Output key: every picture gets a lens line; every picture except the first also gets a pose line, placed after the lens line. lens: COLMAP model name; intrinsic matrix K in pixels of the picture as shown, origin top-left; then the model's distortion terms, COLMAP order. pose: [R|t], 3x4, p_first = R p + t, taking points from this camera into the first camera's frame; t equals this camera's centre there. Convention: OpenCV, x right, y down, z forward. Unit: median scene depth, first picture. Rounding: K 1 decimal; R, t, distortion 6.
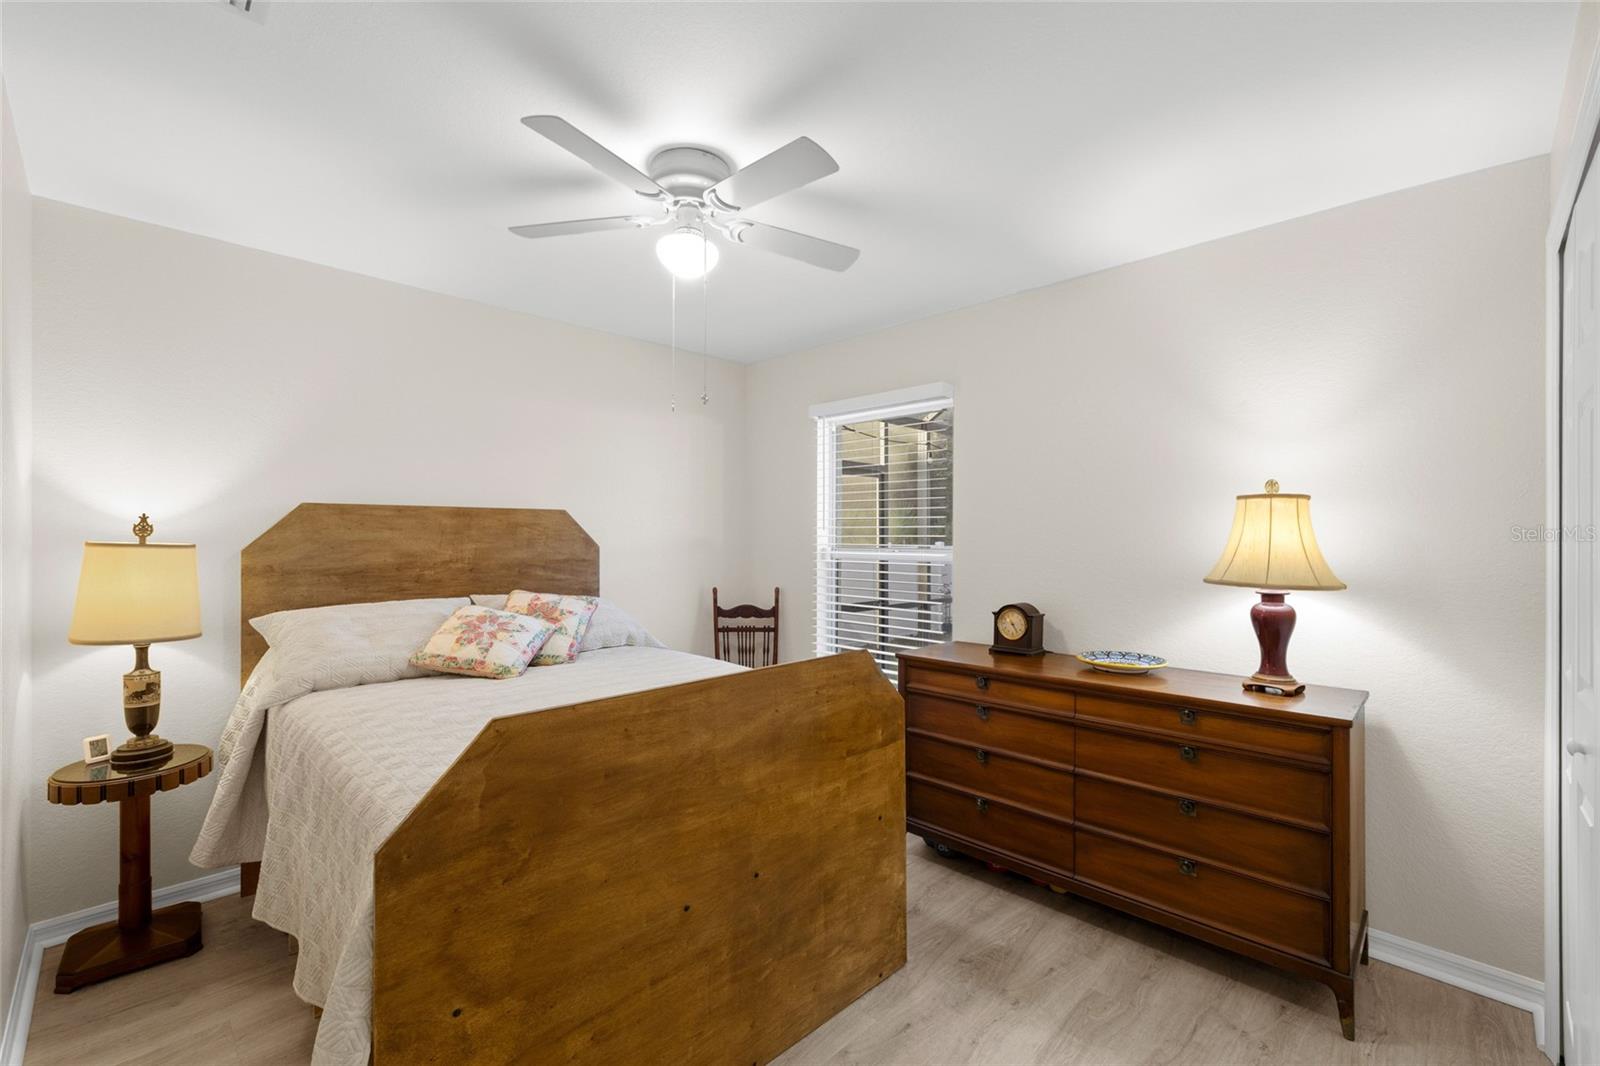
lens RADIAL K [[665.3, 0, 795.8], [0, 665.3, 532.2], [0, 0, 1]] dist [-0.002155, -0.000228]
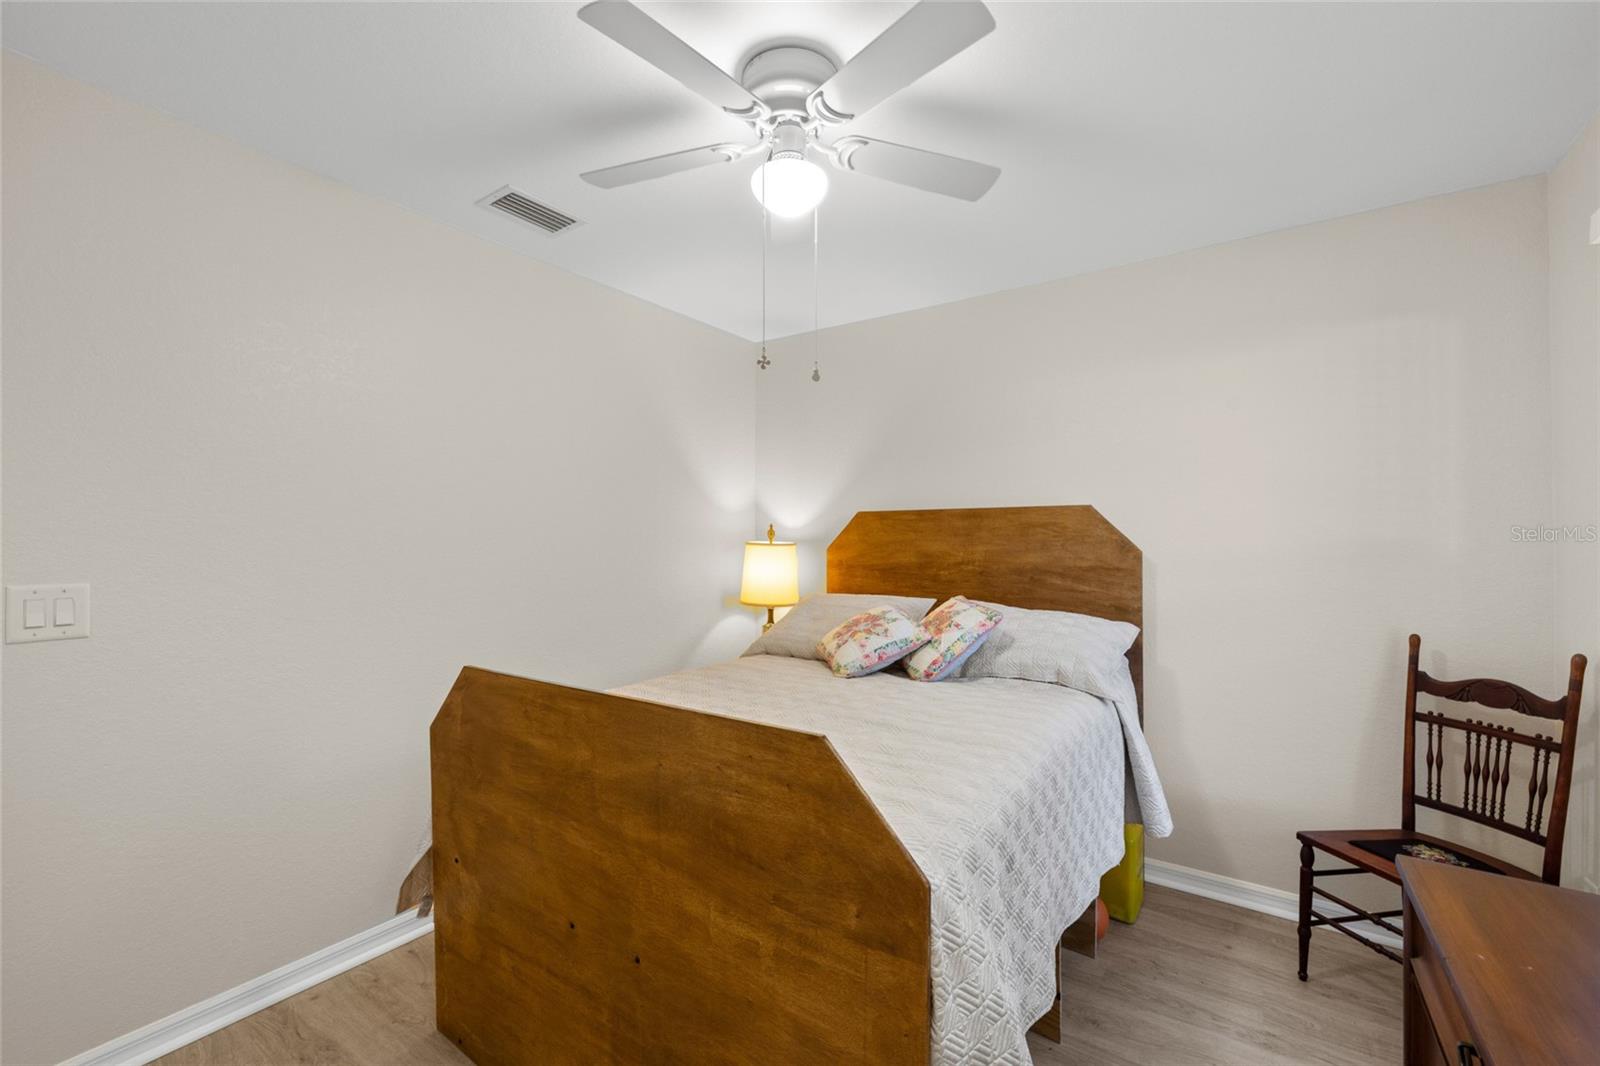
lens RADIAL K [[665.3, 0, 798.4], [0, 665.3, 528.2], [0, 0, 1]] dist [-0.002155, -0.000228]
pose [[0.182315, -0.018610, -0.983064, 0.444266], [0.004248, 0.999826, -0.018140, 0.008868], [0.983231, -0.000869, 0.182362, 0.605967]]
